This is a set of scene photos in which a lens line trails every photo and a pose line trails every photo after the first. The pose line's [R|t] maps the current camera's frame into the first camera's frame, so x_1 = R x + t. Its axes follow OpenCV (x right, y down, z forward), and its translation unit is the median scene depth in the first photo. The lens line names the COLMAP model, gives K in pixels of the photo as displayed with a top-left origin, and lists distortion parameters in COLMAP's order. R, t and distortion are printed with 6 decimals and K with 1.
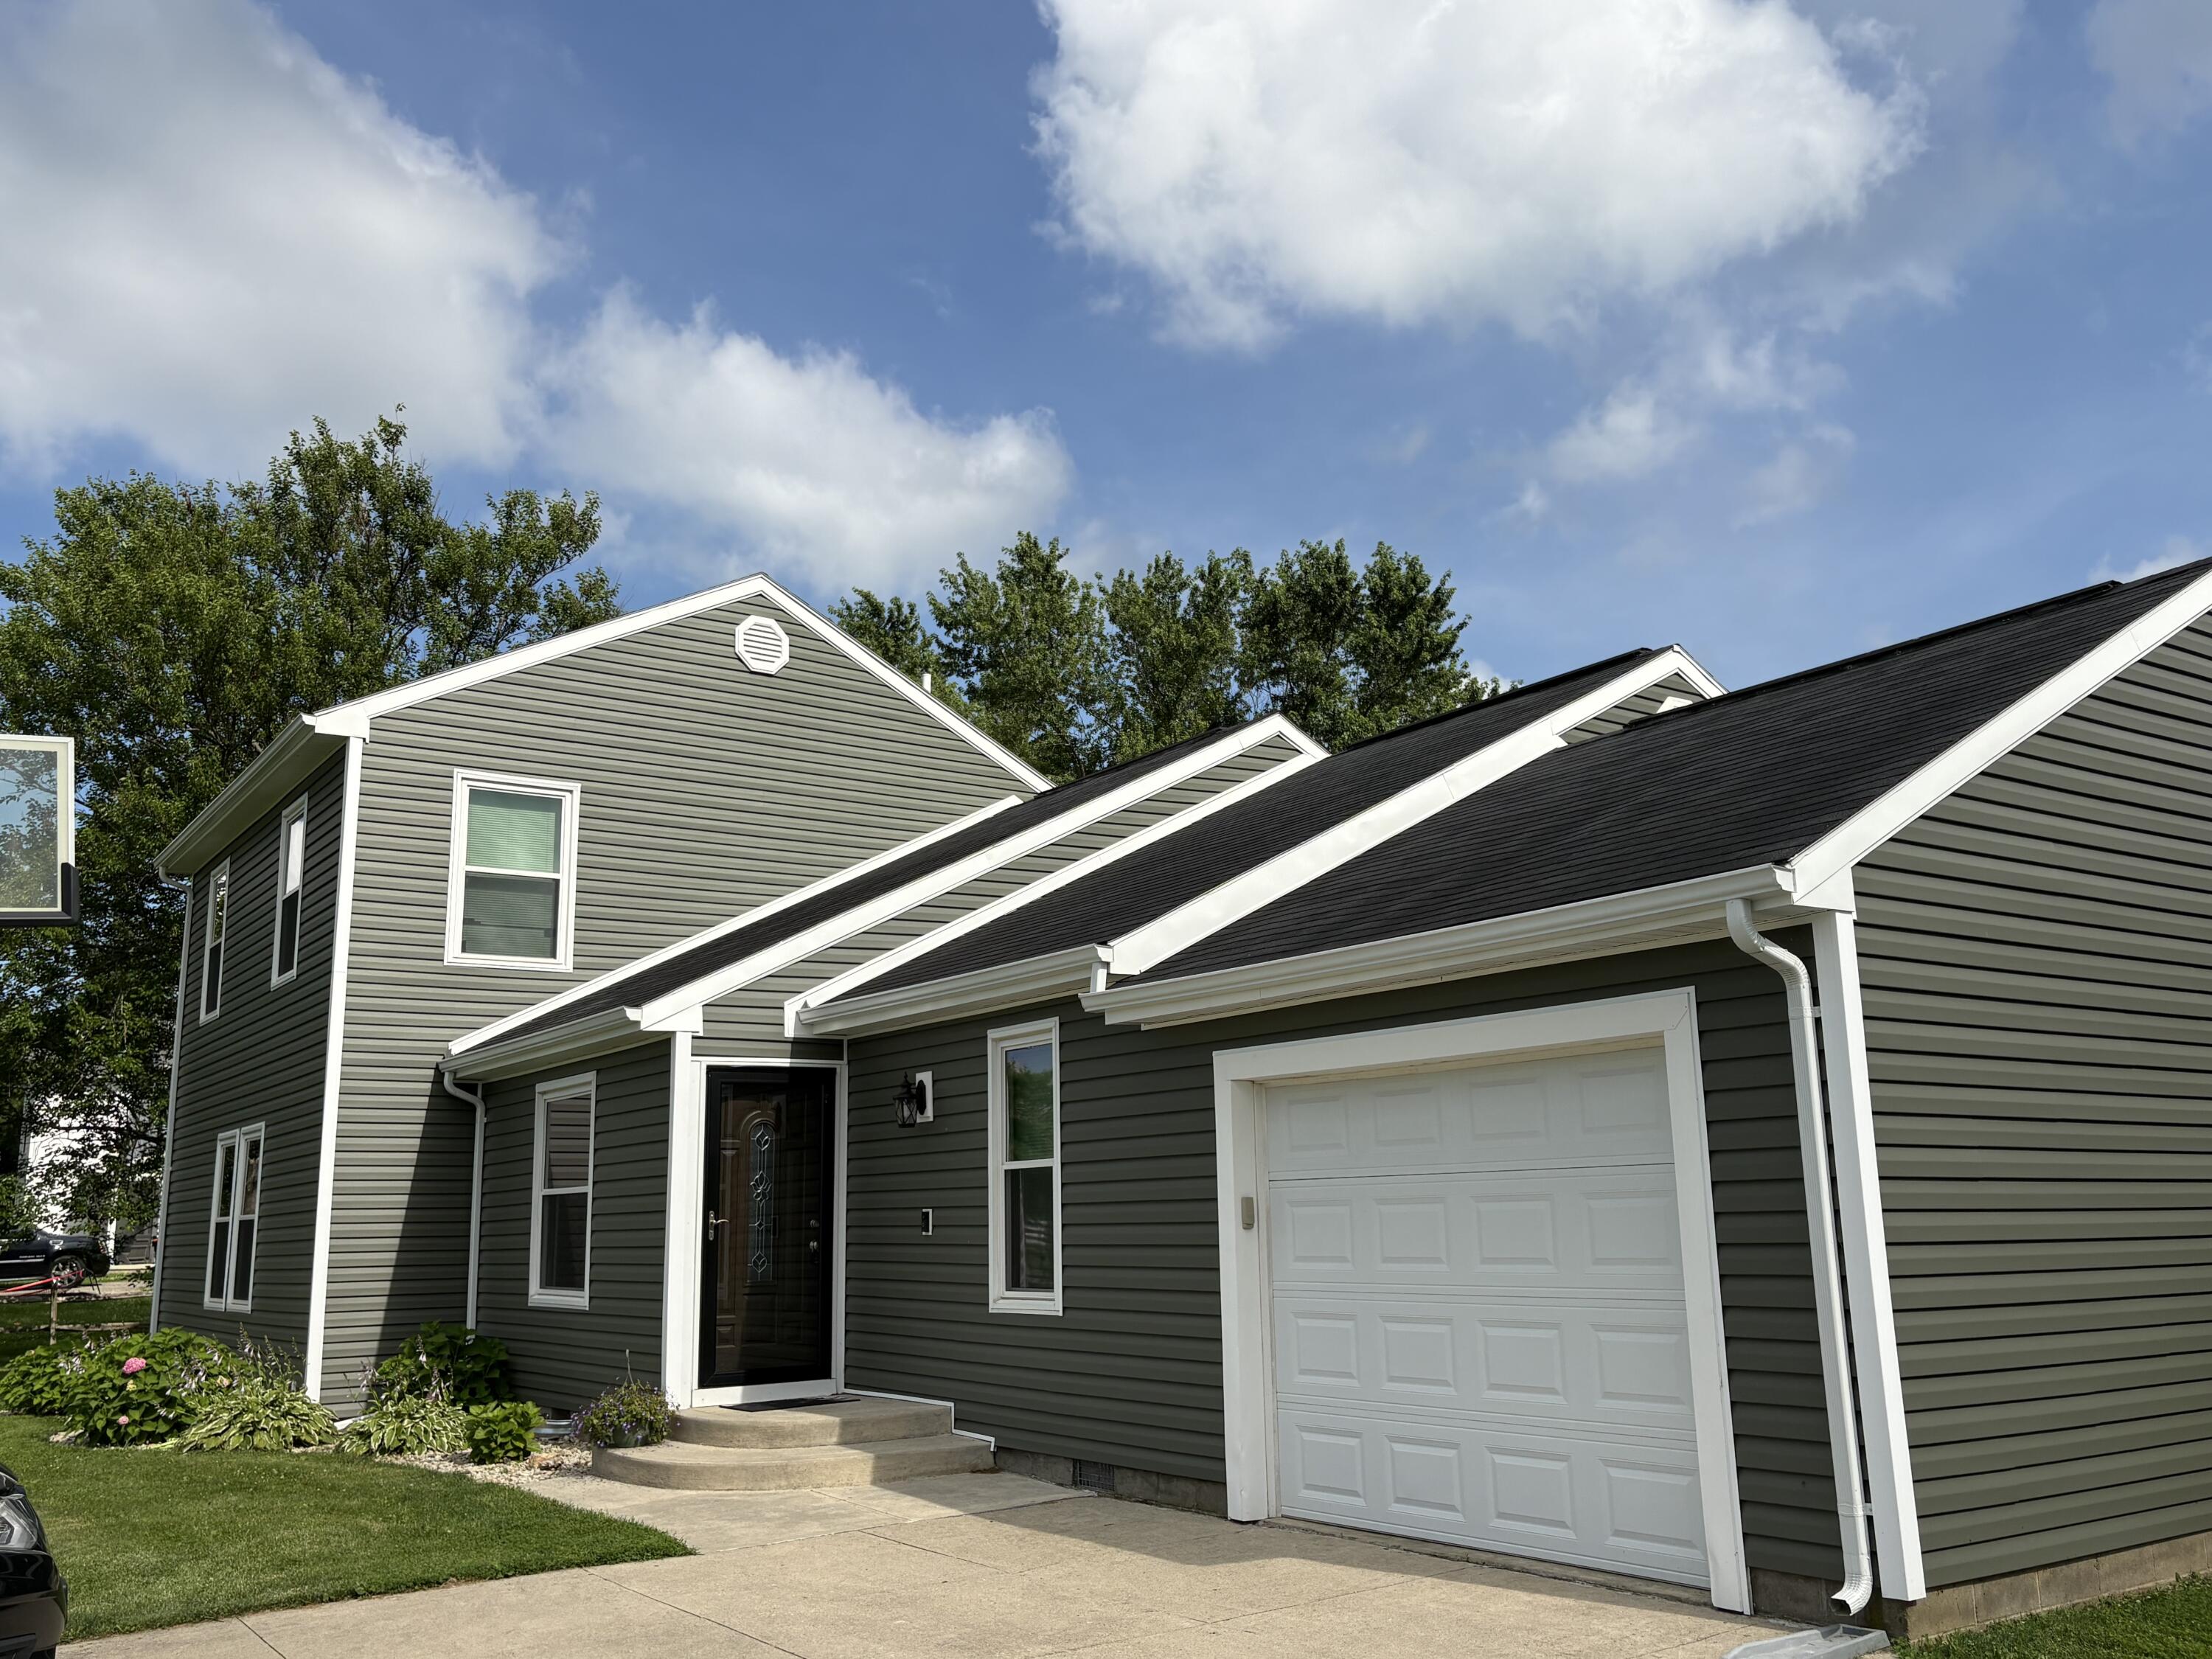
lens RADIAL K [[1896.5, 0, 1104.4], [0, 1896.5, 832.8], [0, 0, 1]] dist [0.001585, -0.008415]
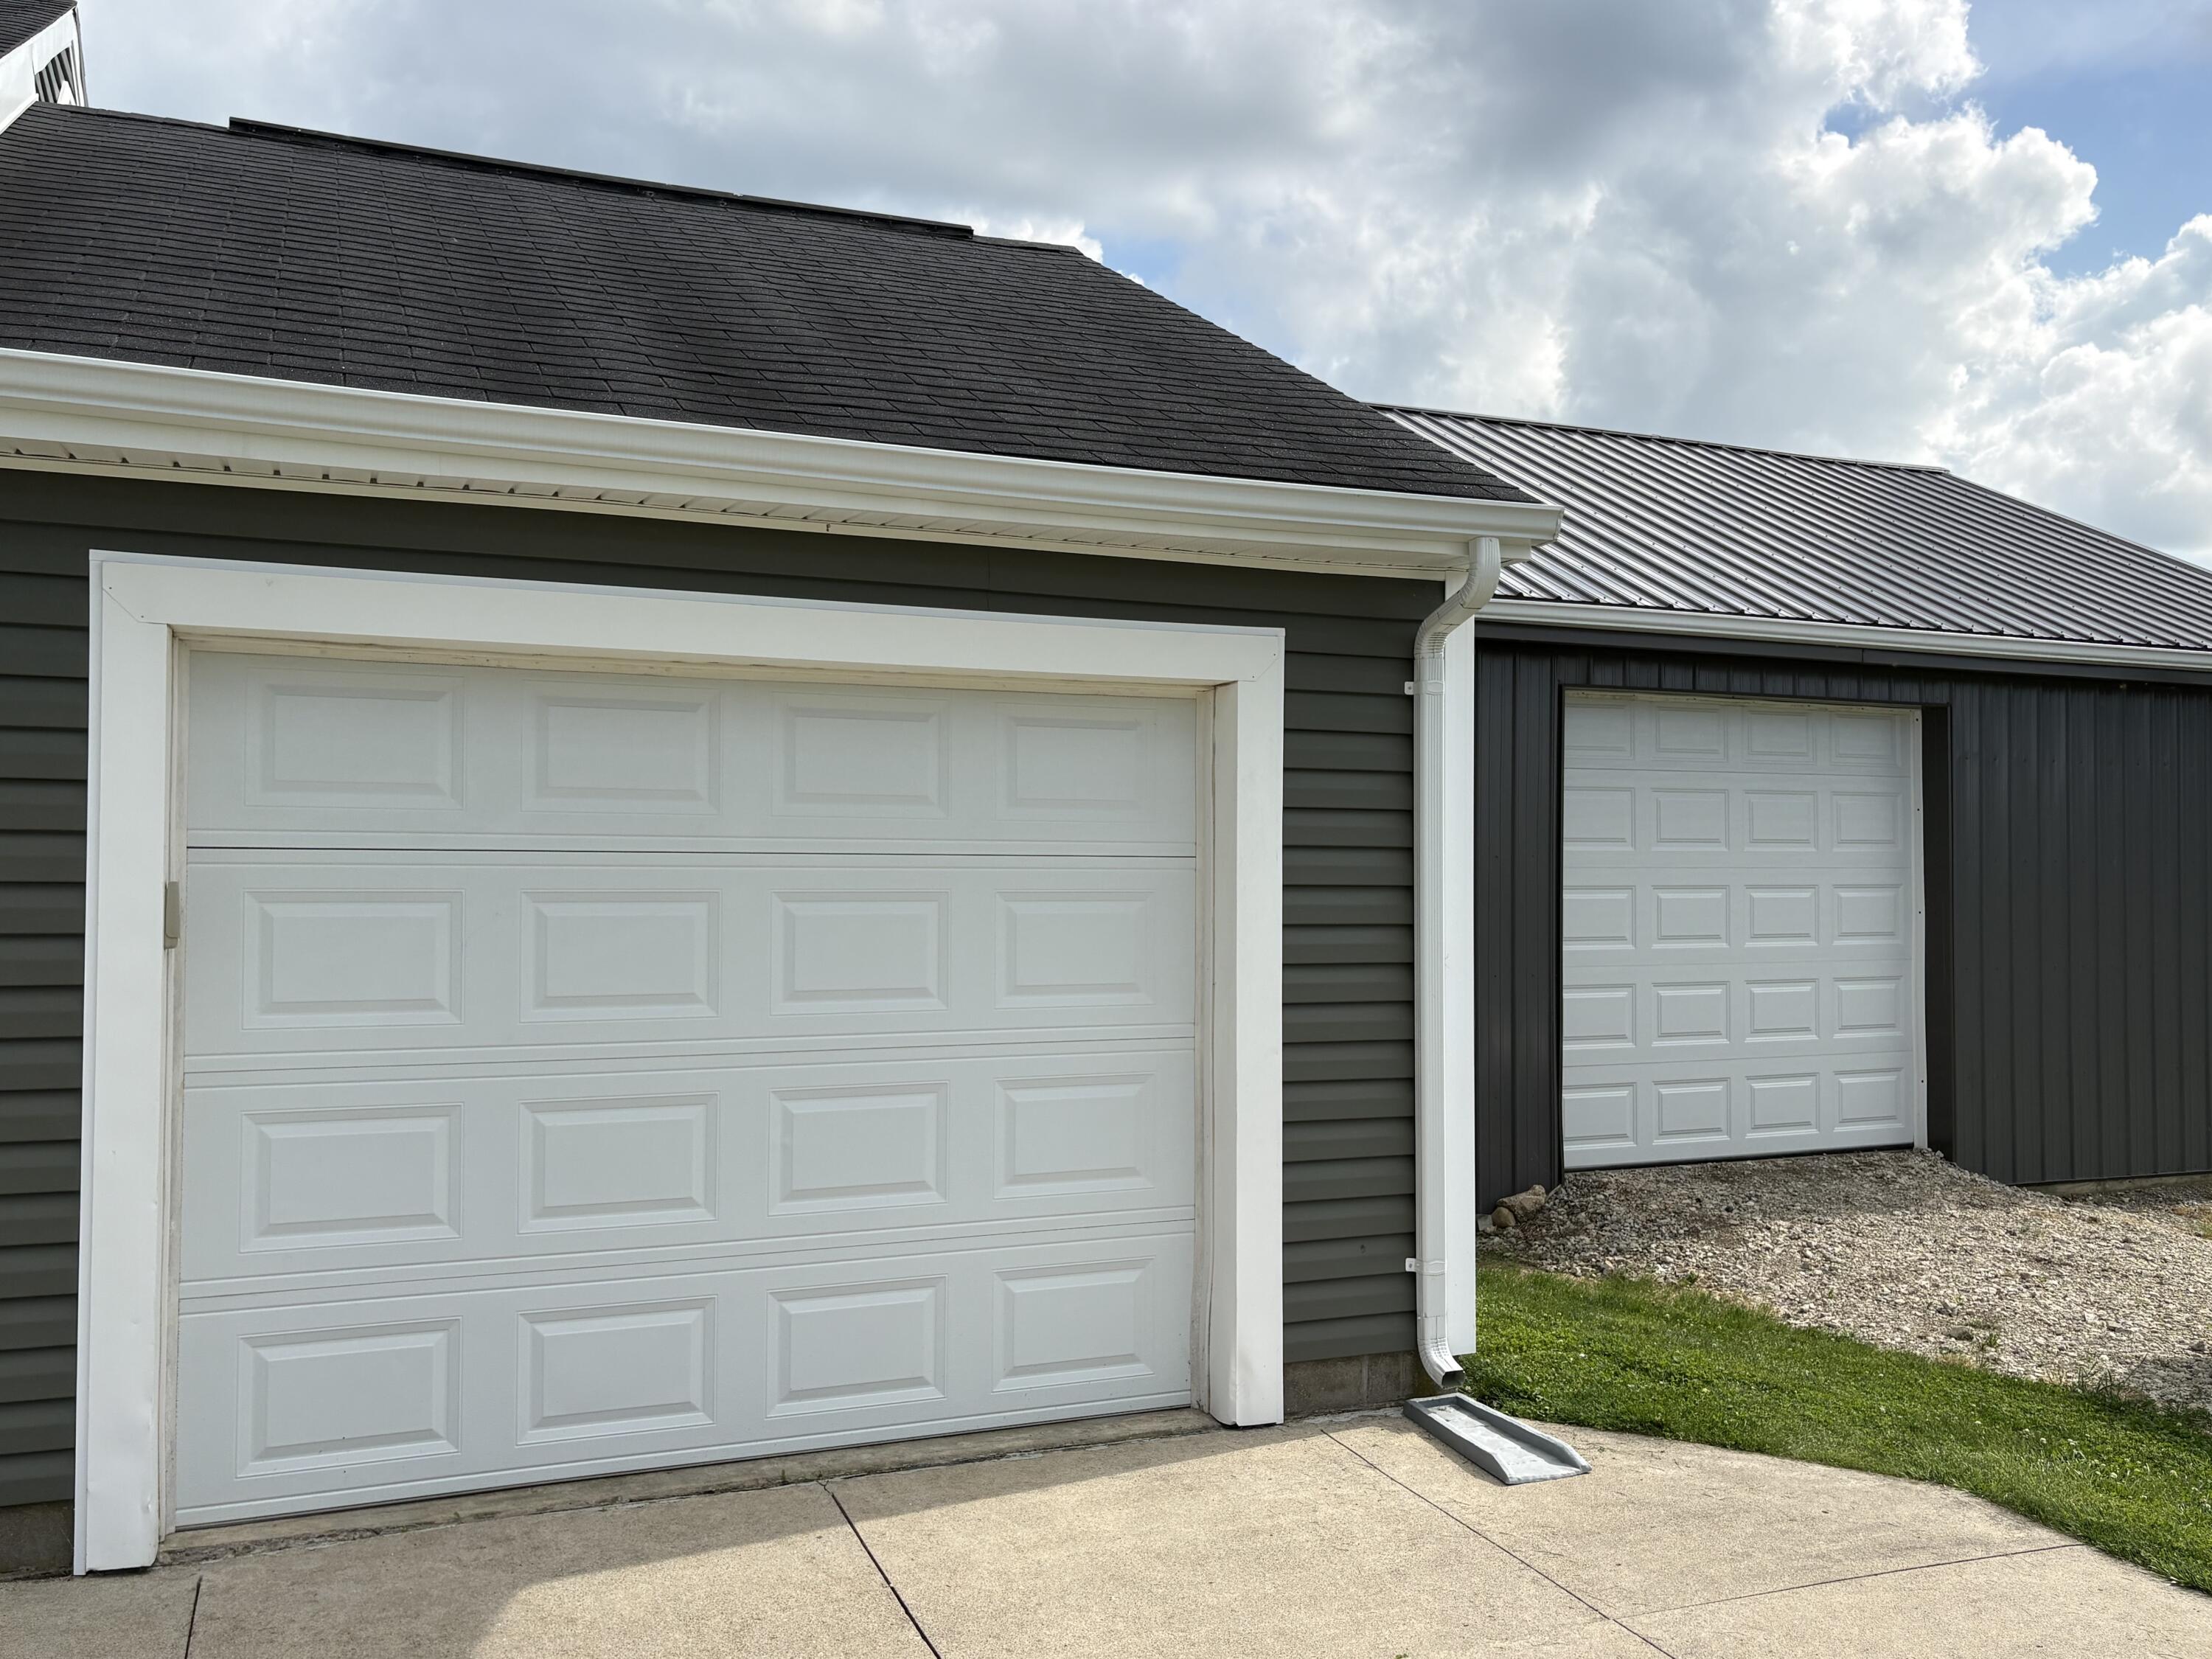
lens RADIAL K [[1896.5, 0, 1109.7], [0, 1896.5, 816.7], [0, 0, 1]] dist [0.001585, -0.008415]
pose [[0.192040, 0.039052, 0.980610, -0.346173], [-0.210872, 0.977511, 0.002368, 0.133420], [-0.958464, -0.207238, 0.195956, 0.724597]]
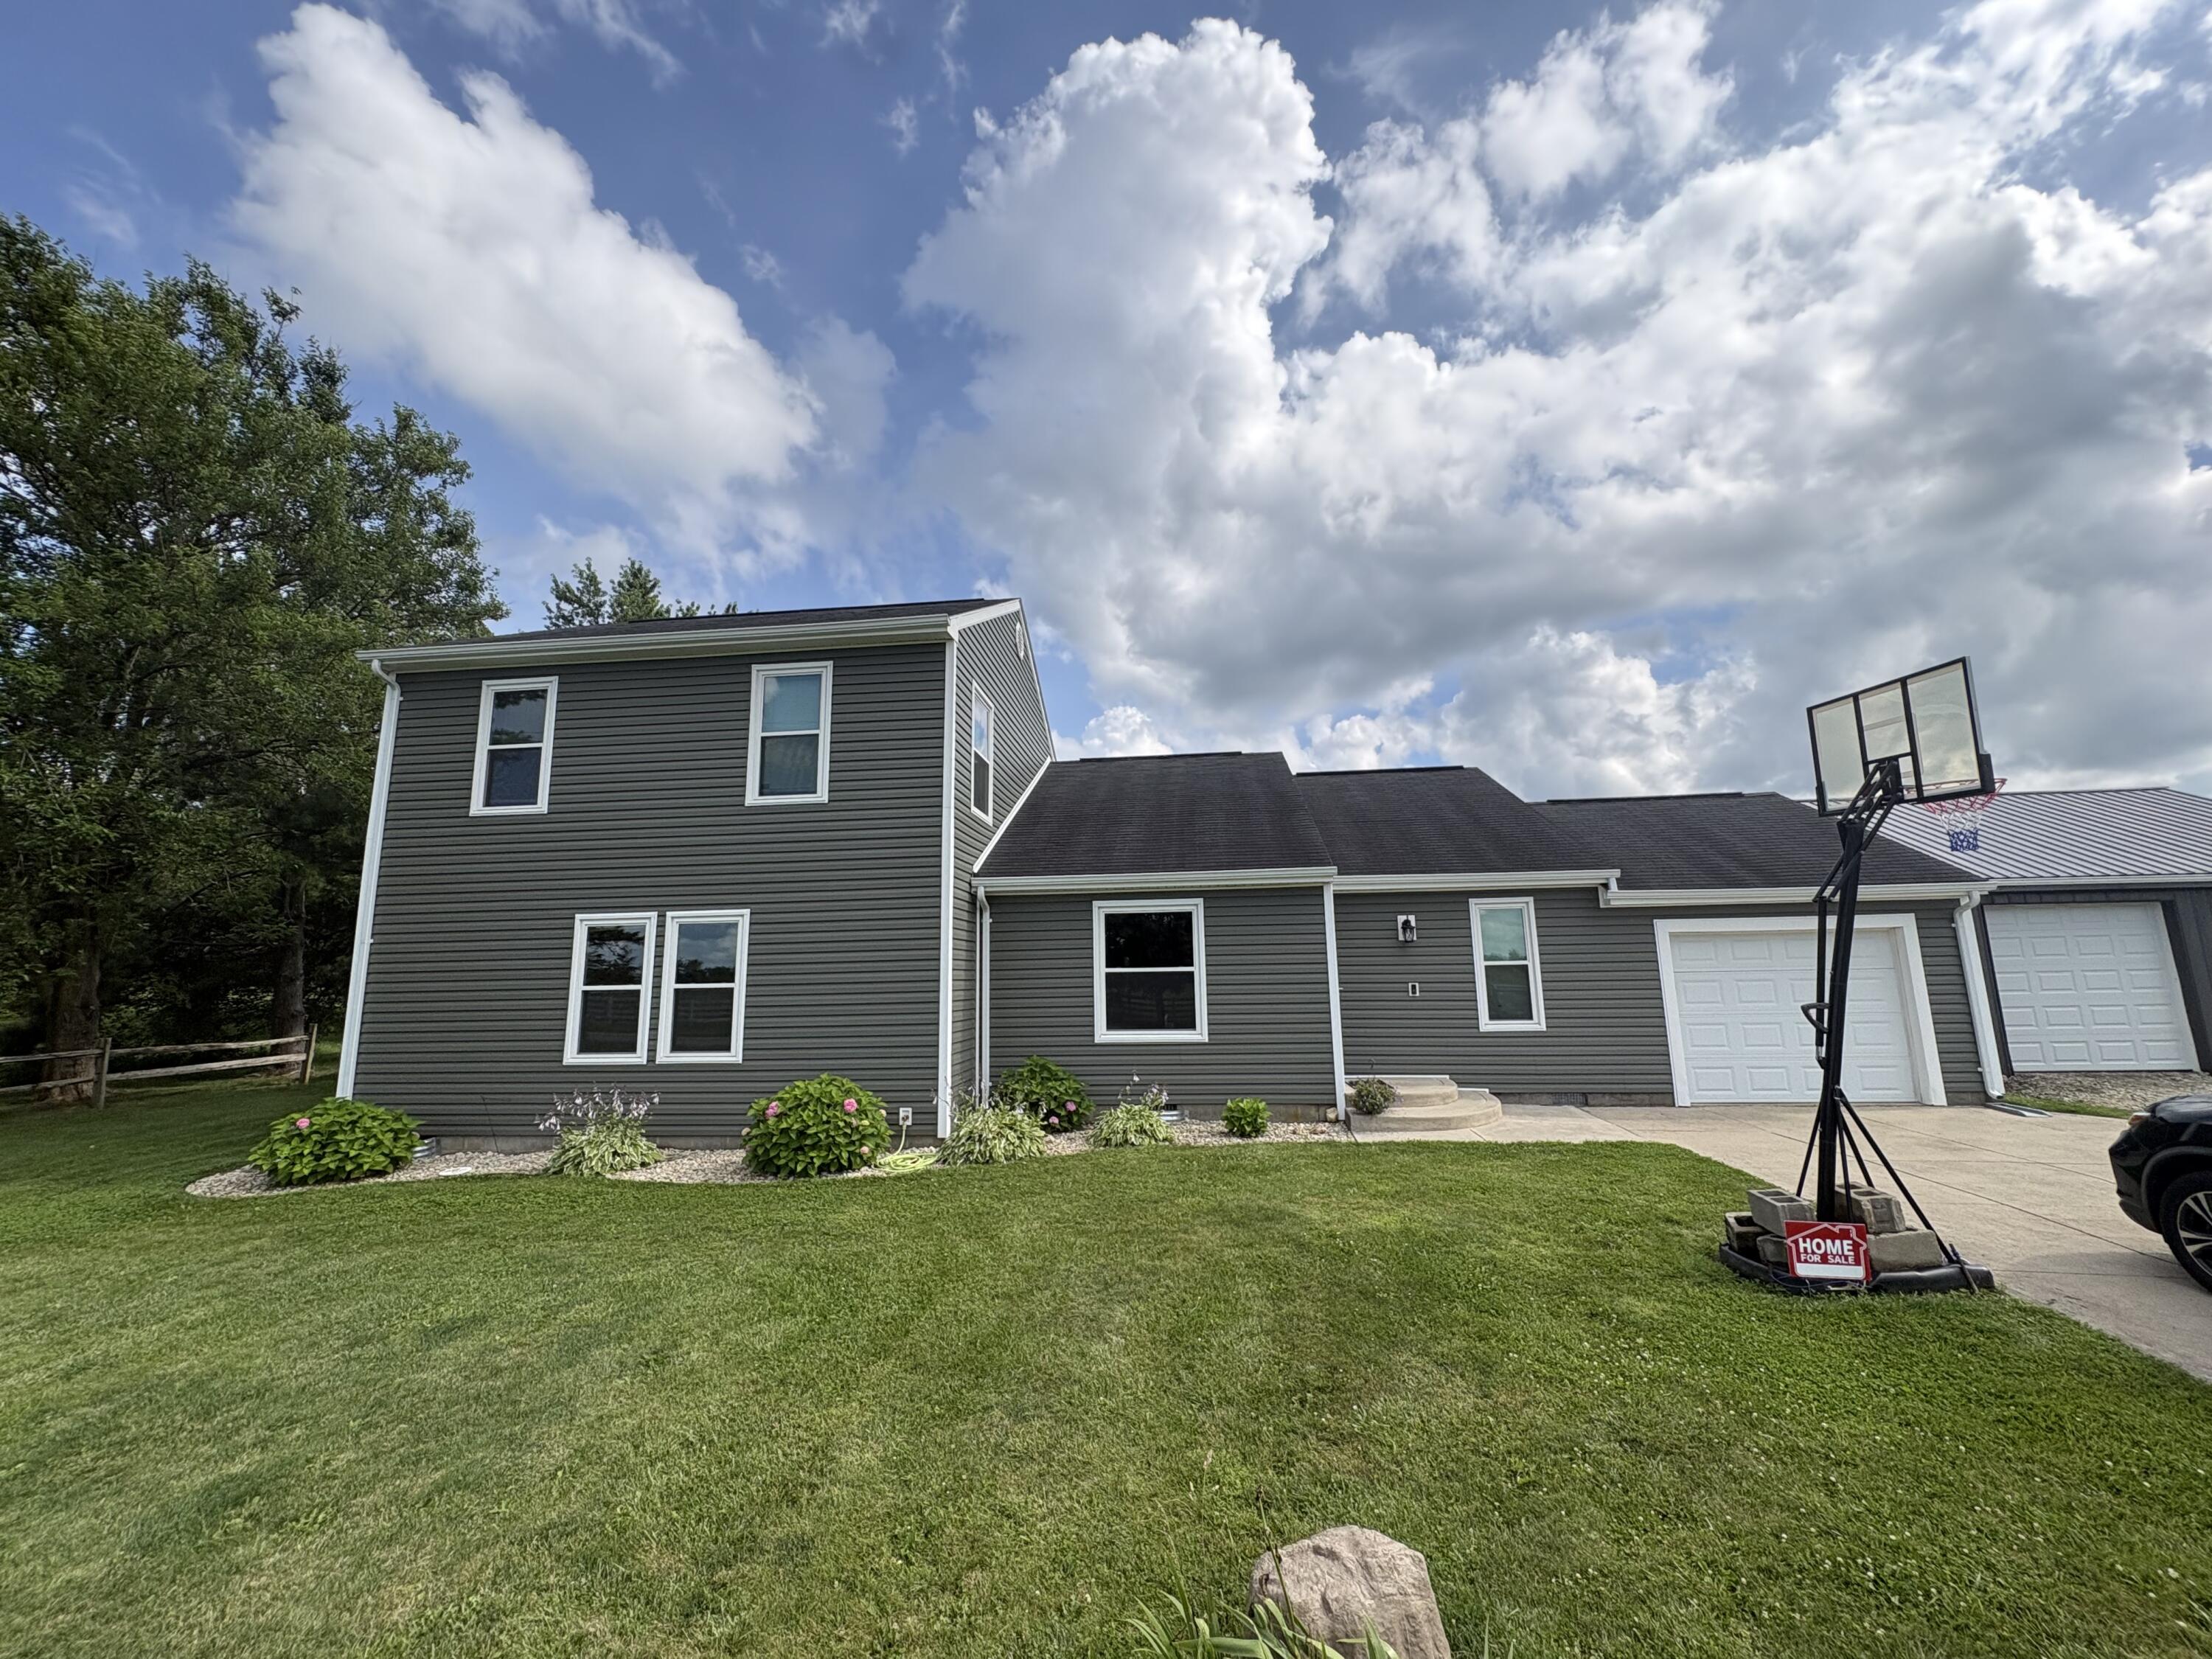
lens RADIAL K [[888.5, 0, 1106.0], [0, 888.5, 818.6], [0, 0, 1]] dist [0.000031, 0.000067]
pose [[0.645785, 0.137236, 0.751084, -1.382061], [-0.147023, 0.987655, -0.054051, 0.164013], [-0.749230, -0.075521, 0.657990, 0.839455]]
